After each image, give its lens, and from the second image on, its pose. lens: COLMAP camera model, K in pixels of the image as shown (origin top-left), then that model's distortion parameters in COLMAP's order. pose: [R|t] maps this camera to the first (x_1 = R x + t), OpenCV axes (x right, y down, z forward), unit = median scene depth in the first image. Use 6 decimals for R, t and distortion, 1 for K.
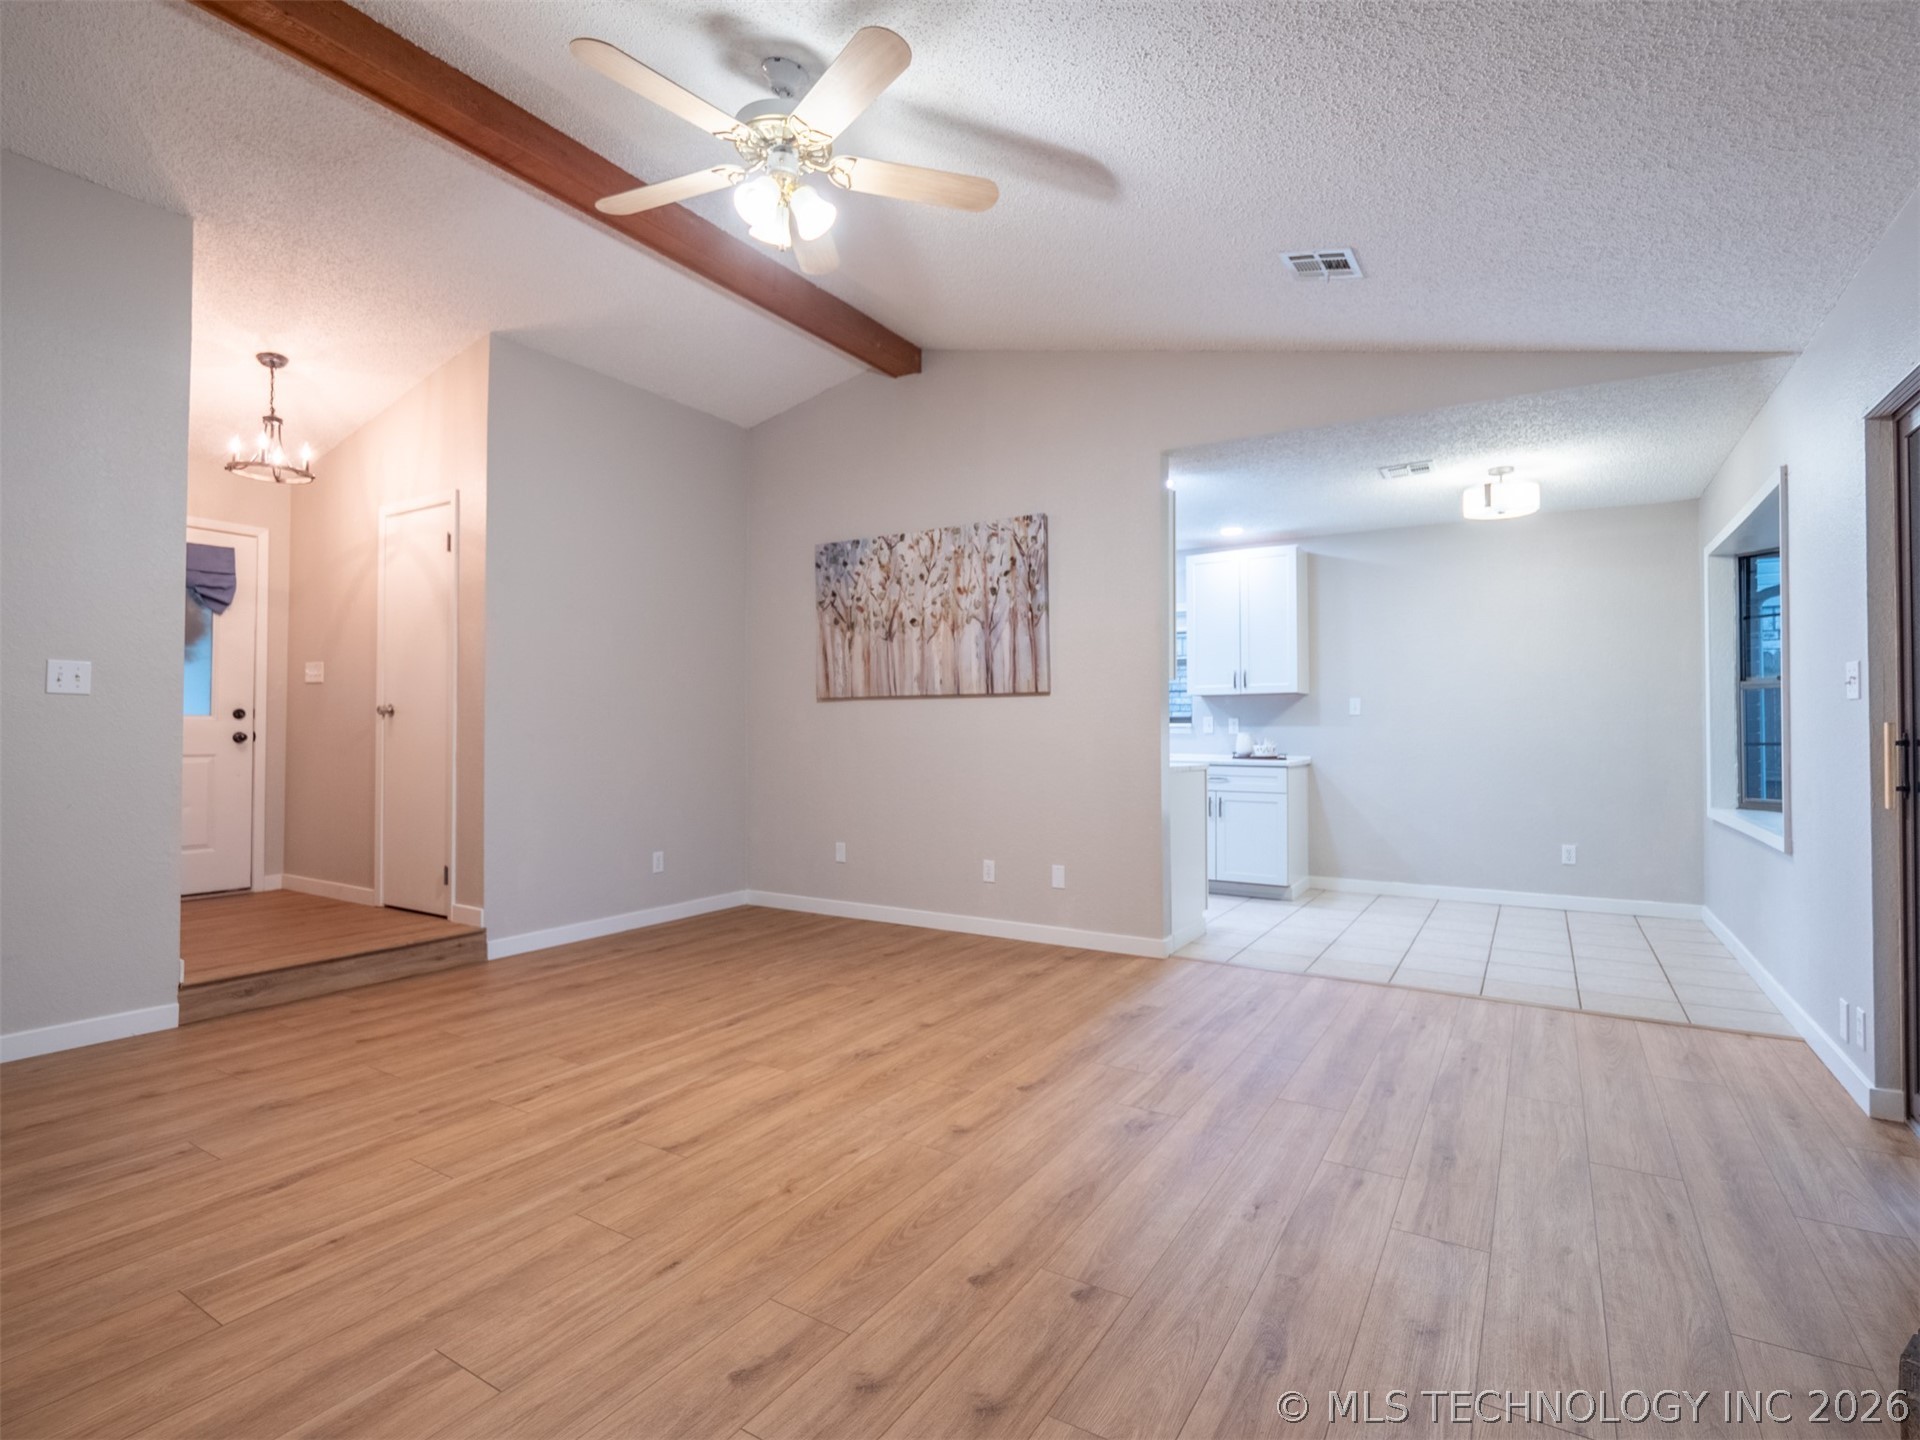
lens RADIAL K [[943.3, 0, 968.0], [0, 943.3, 717.1], [0, 0, 1]] dist [-0.008266, -0.003220]
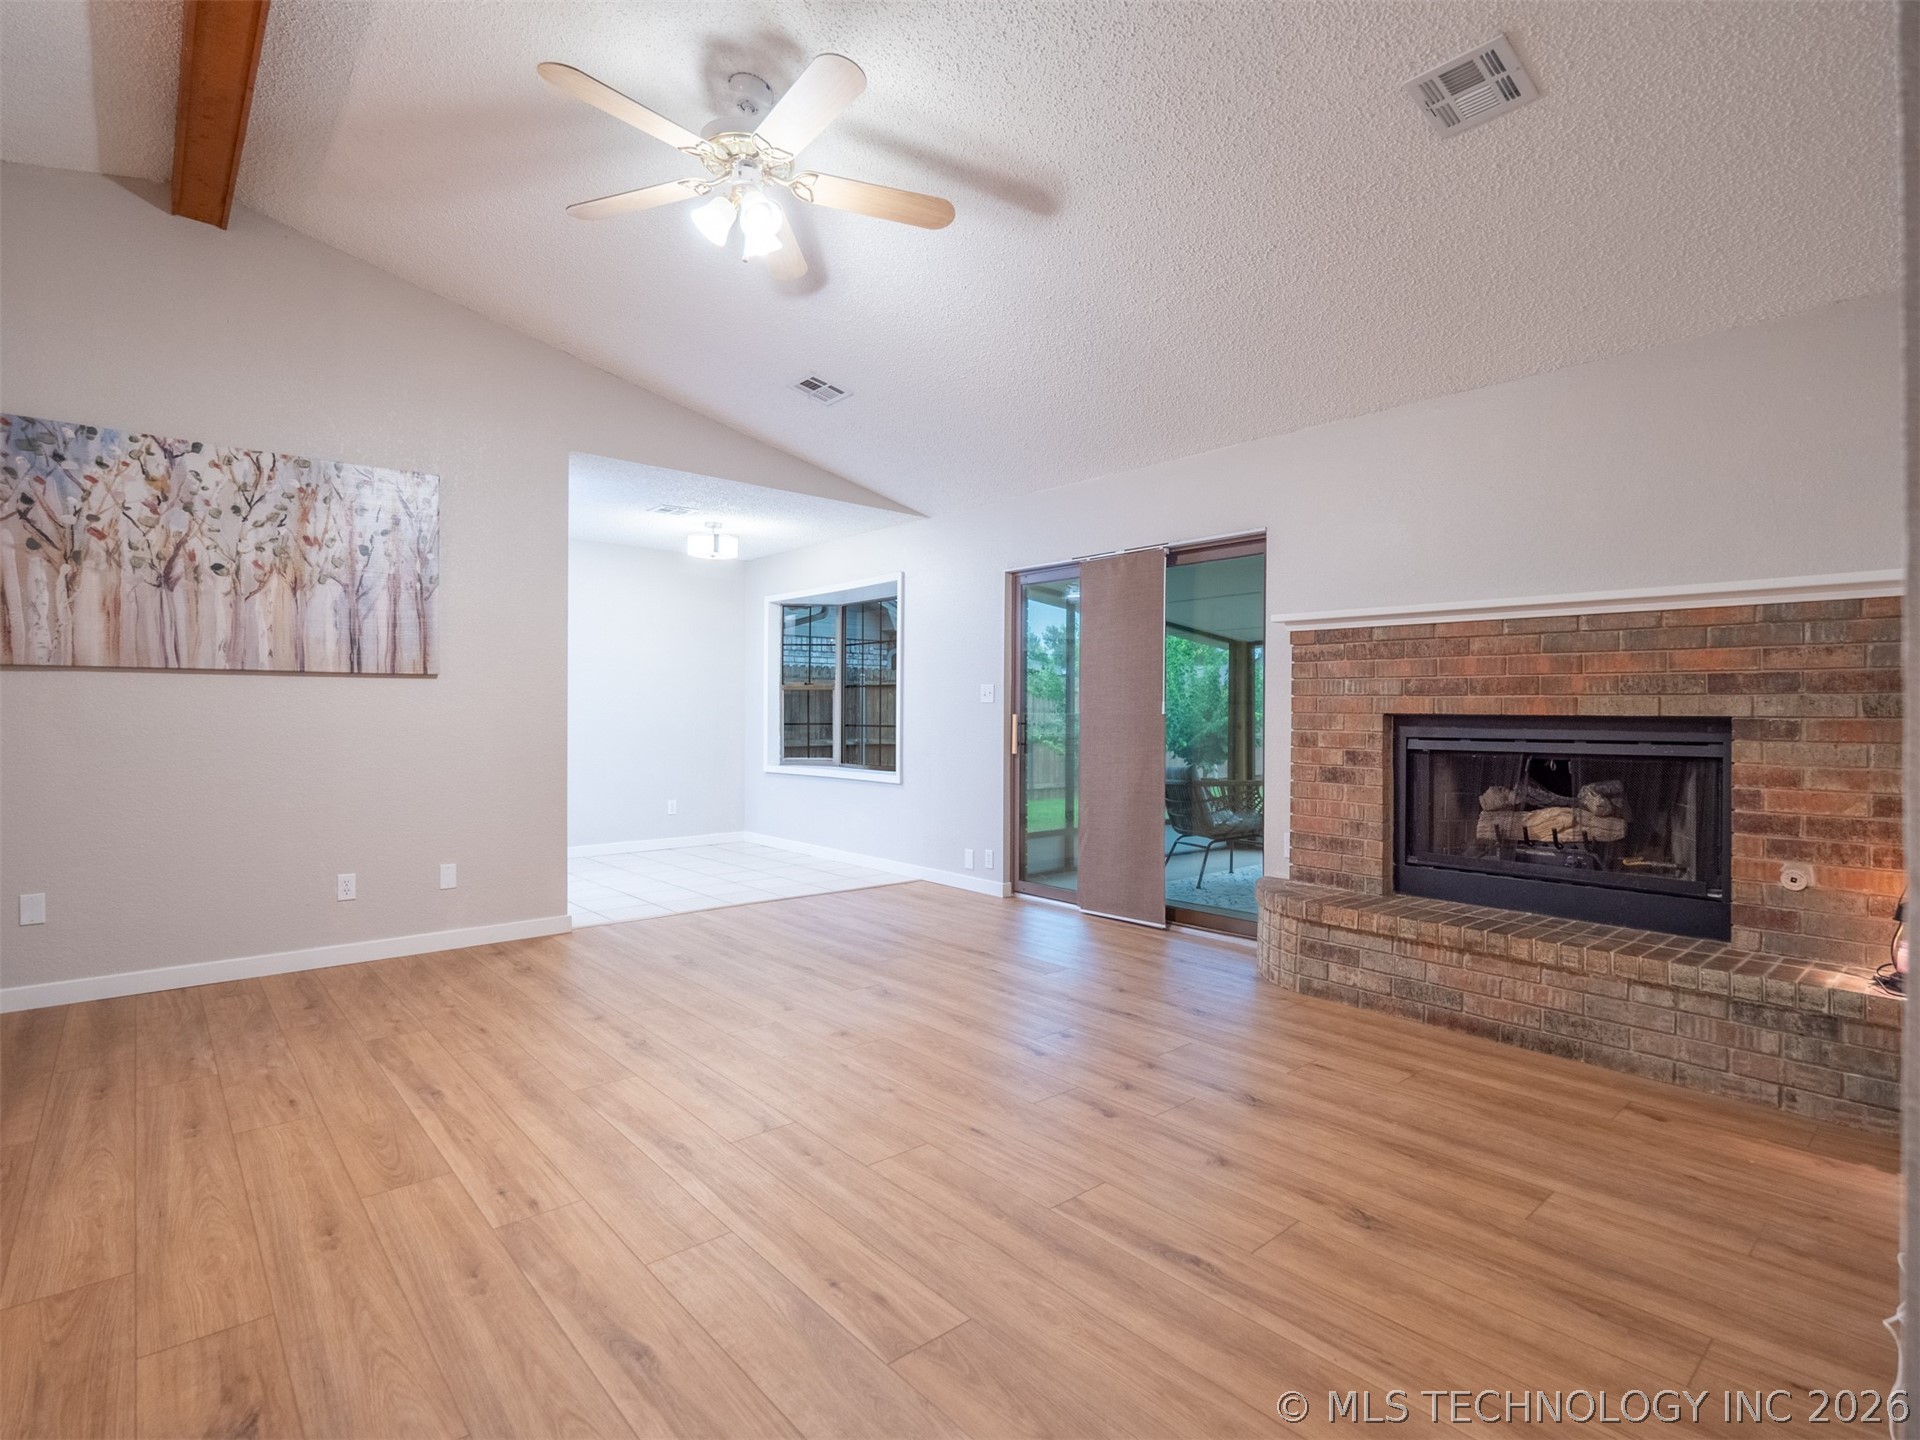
lens RADIAL K [[943.3, 0, 949.1], [0, 943.3, 713.9], [0, 0, 1]] dist [-0.008266, -0.003220]
pose [[0.302280, 0.000010, 0.953219, -0.913022], [-0.016659, 0.999847, 0.005273, -0.002112], [-0.953074, -0.017474, 0.302234, 0.374769]]
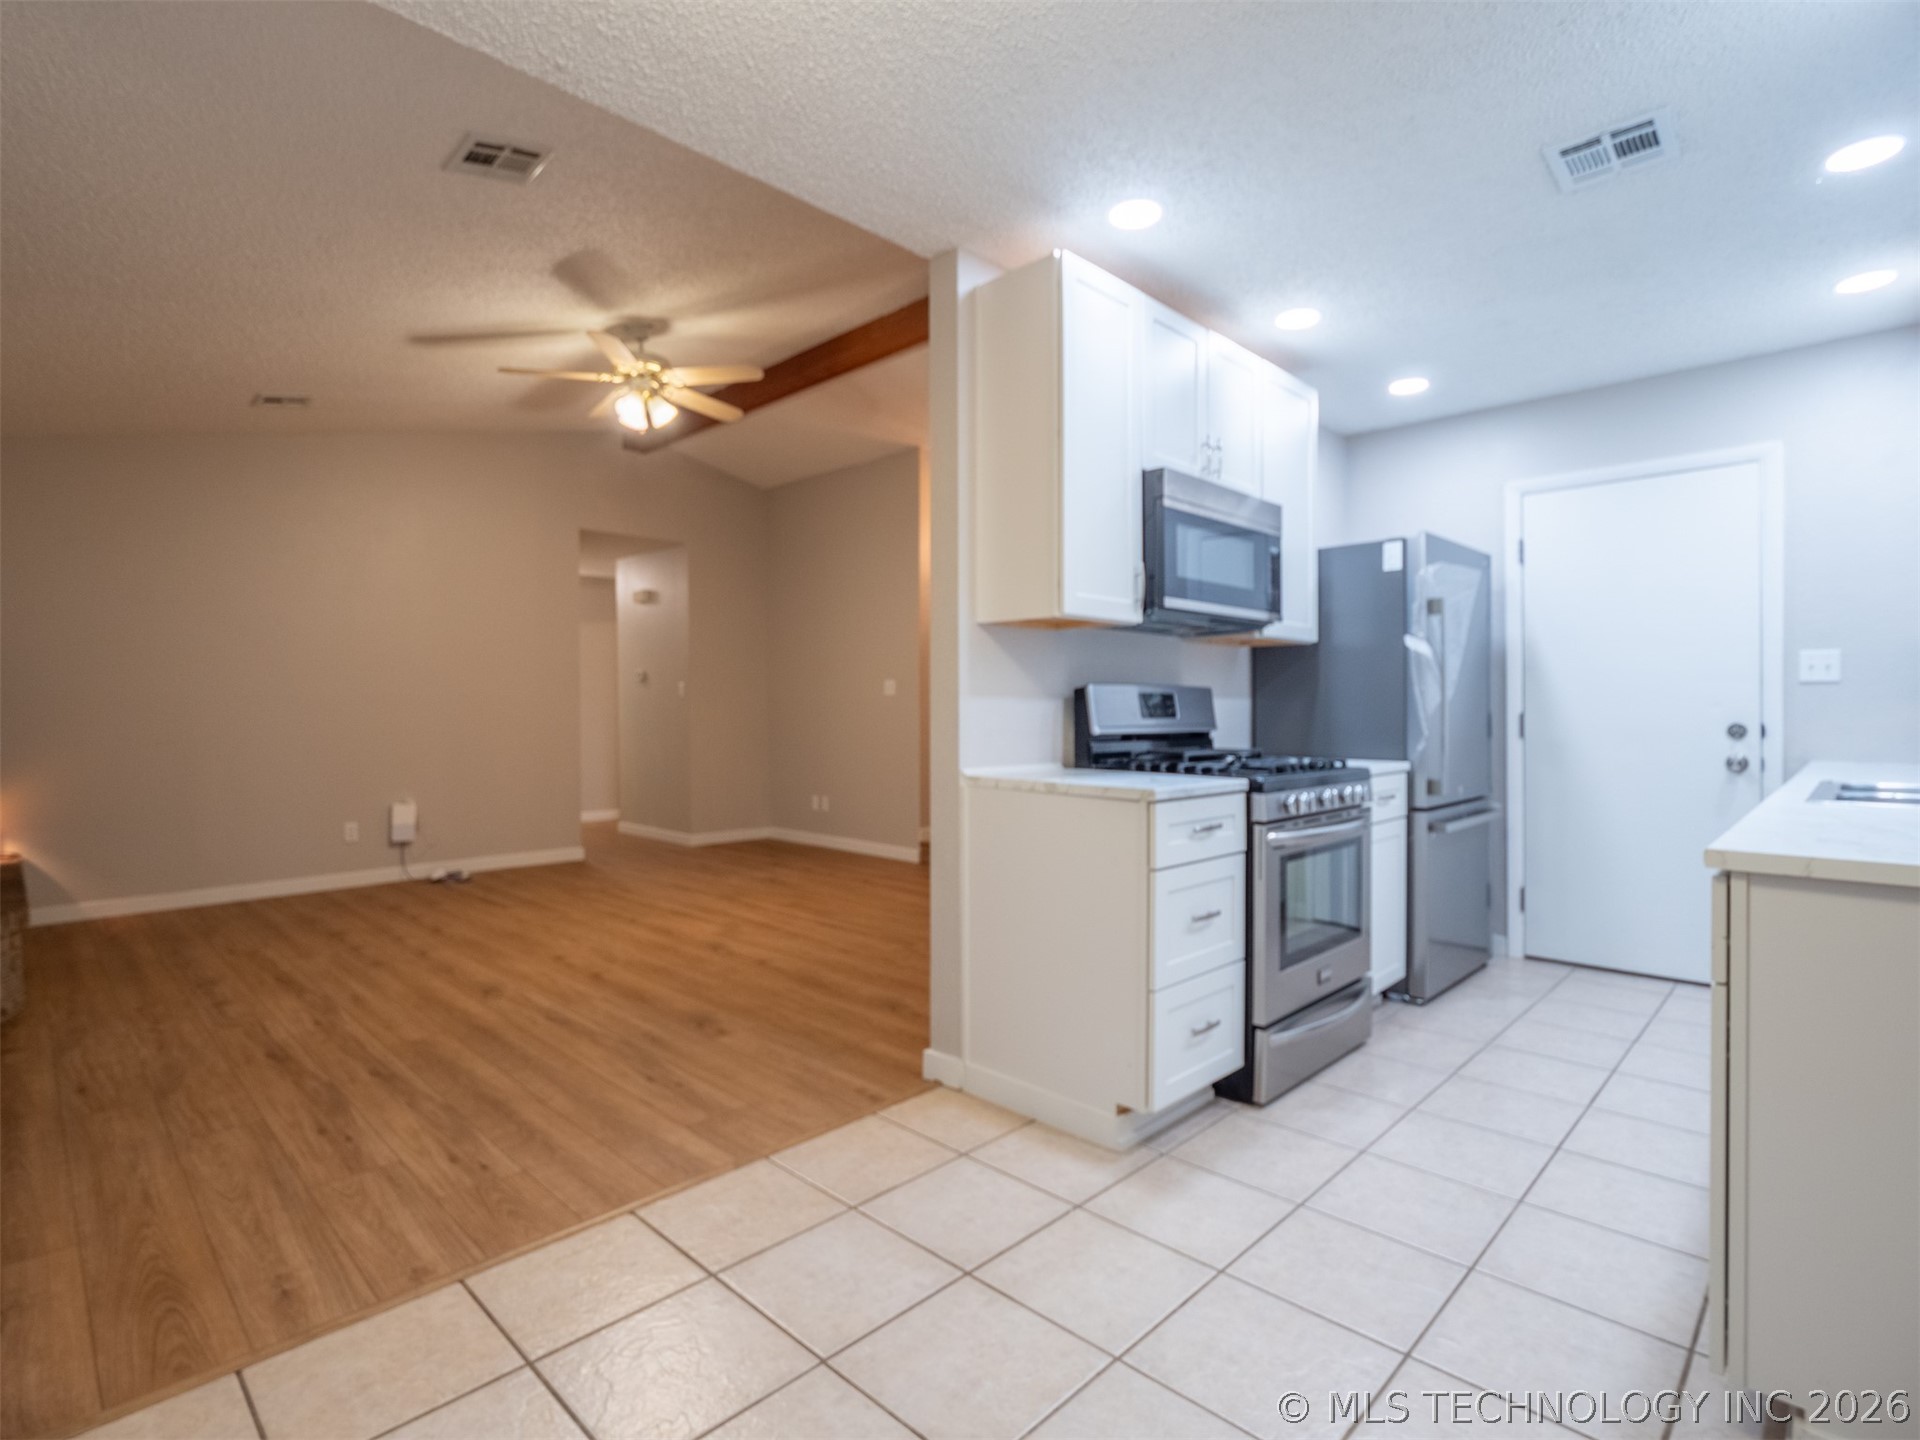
lens RADIAL K [[943.3, 0, 950.3], [0, 943.3, 716.4], [0, 0, 1]] dist [-0.008266, -0.003220]
pose [[-0.228564, 0.005513, -0.973513, 1.102145], [0.013090, 0.999911, 0.002590, 0.019530], [0.973441, -0.012151, -0.228616, 1.575132]]
